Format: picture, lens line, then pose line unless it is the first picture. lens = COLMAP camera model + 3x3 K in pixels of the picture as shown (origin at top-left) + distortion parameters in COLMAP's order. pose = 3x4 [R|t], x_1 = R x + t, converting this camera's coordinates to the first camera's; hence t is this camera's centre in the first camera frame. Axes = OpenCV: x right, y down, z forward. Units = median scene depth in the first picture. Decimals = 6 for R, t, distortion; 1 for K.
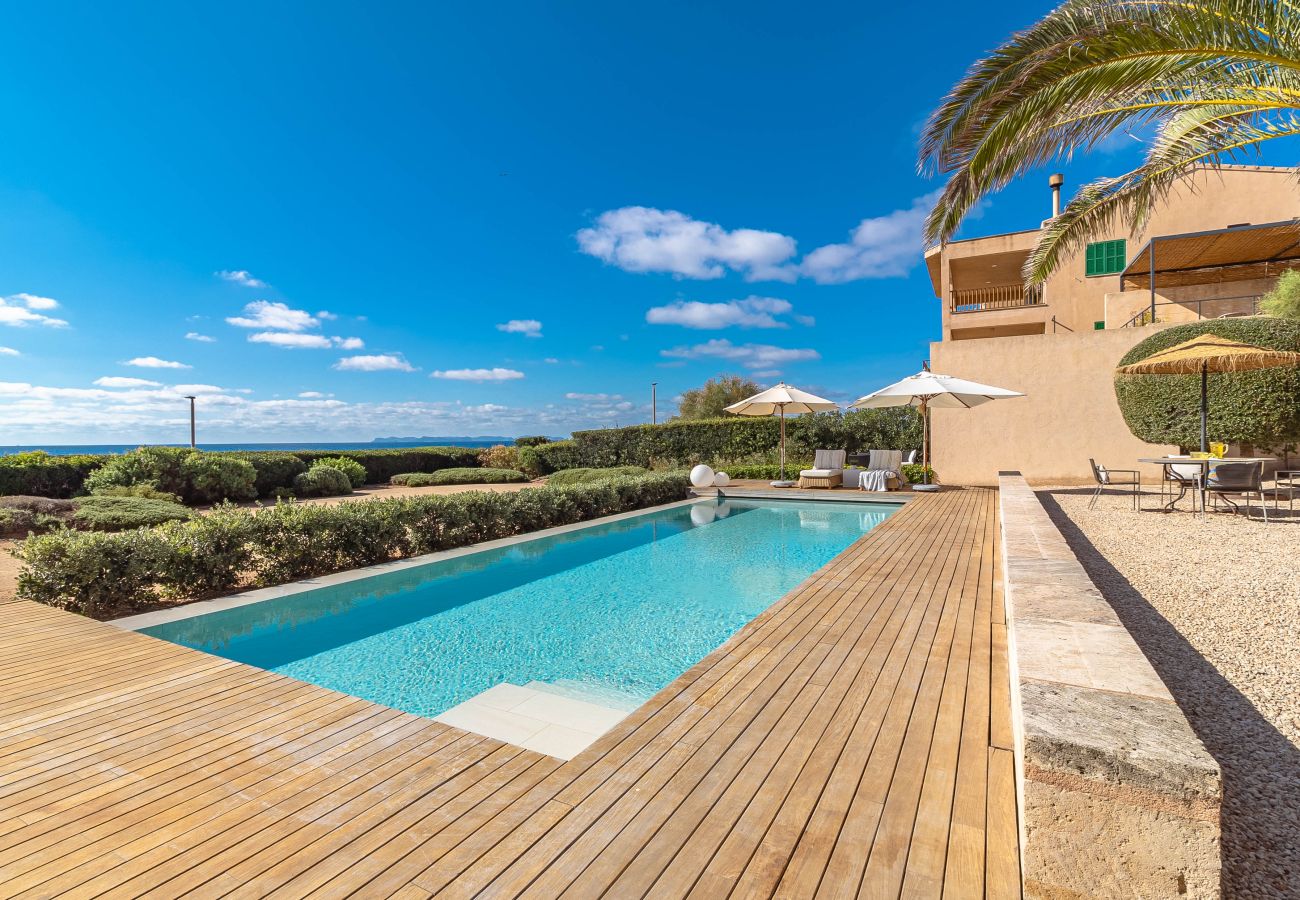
lens RADIAL K [[630.2, 0, 650.0], [0, 630.2, 450.0], [0, 0, 1]] dist [0.001587, 0.000077]
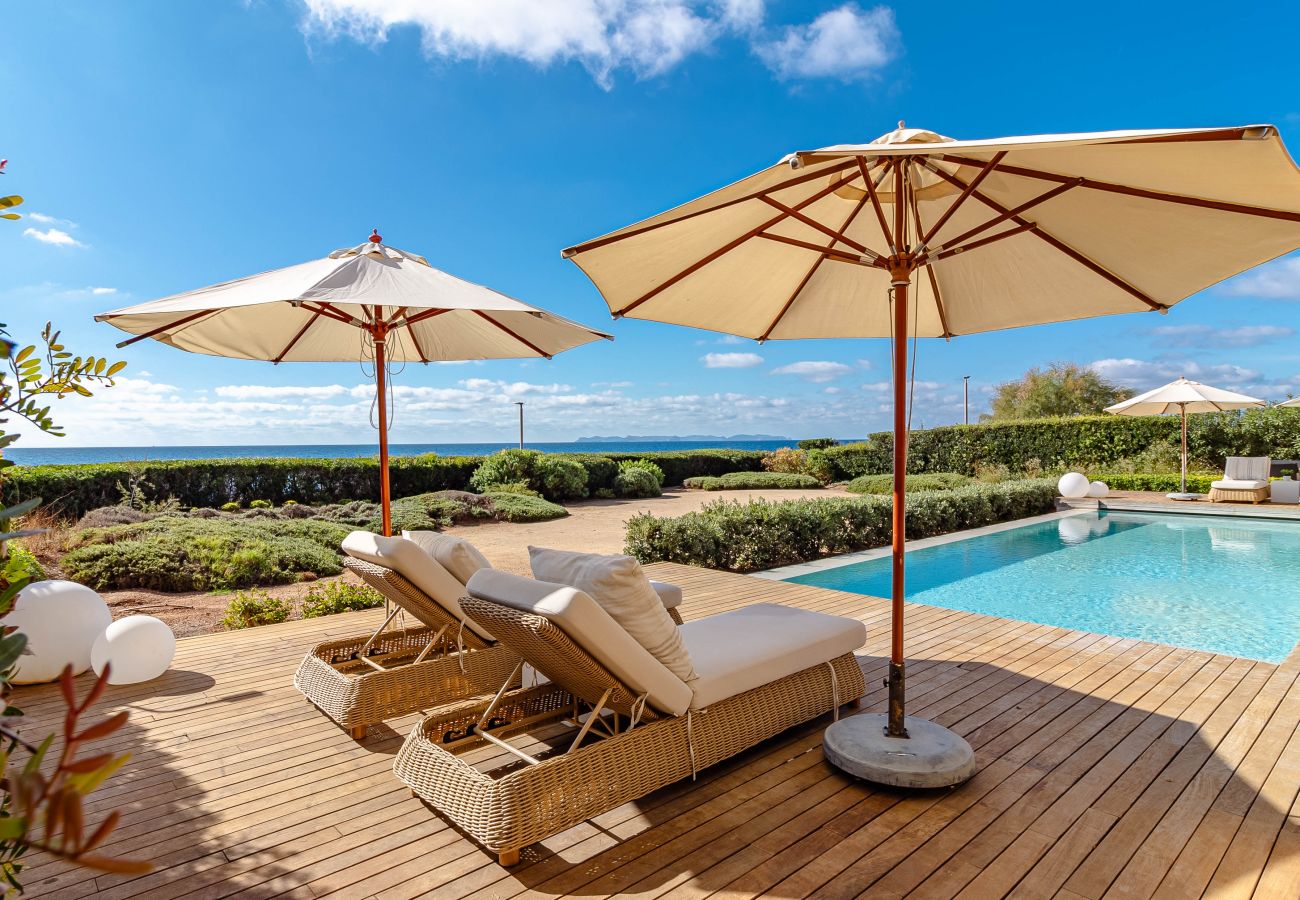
lens RADIAL K [[738.9, 0, 650.0], [0, 738.9, 450.0], [0, 0, 1]] dist [-0.000304, -0.000677]
pose [[0.945807, 0.004550, -0.324697, -0.111675], [-0.005415, 0.999984, -0.001761, -0.002697], [0.324683, 0.003424, 0.945817, -0.136086]]
